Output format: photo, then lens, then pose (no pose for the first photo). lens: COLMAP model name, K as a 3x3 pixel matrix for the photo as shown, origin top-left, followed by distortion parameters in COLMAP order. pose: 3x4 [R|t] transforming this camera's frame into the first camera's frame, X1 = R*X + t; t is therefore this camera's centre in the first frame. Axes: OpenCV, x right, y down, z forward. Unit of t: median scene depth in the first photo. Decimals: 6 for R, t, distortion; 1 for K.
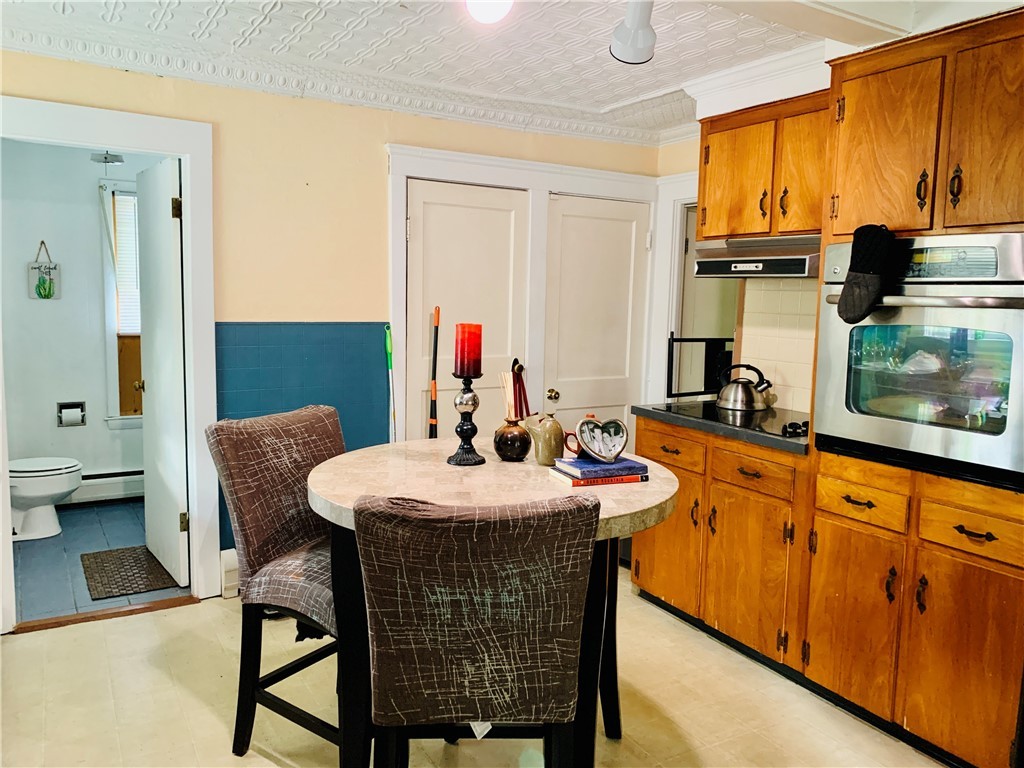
lens RADIAL K [[791.3, 0, 513.7], [0, 791.3, 381.3], [0, 0, 1]] dist [0.039886, -0.051401]
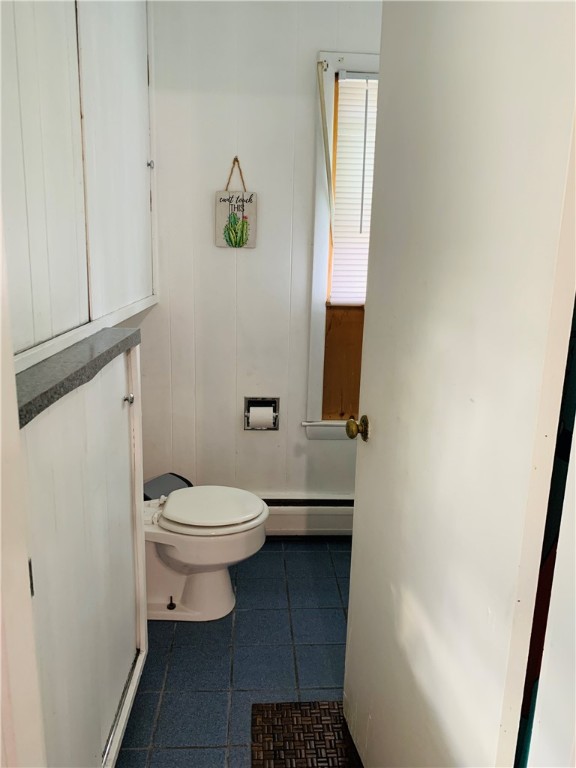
lens RADIAL K [[593.5, 0, 288.3], [0, 593.5, 384.7], [0, 0, 1]] dist [0.039886, -0.051401]
pose [[0.878388, 0.108246, -0.465529, -0.293097], [-0.057543, 0.990882, 0.121827, -0.050617], [0.474472, -0.080224, 0.876608, 0.554989]]
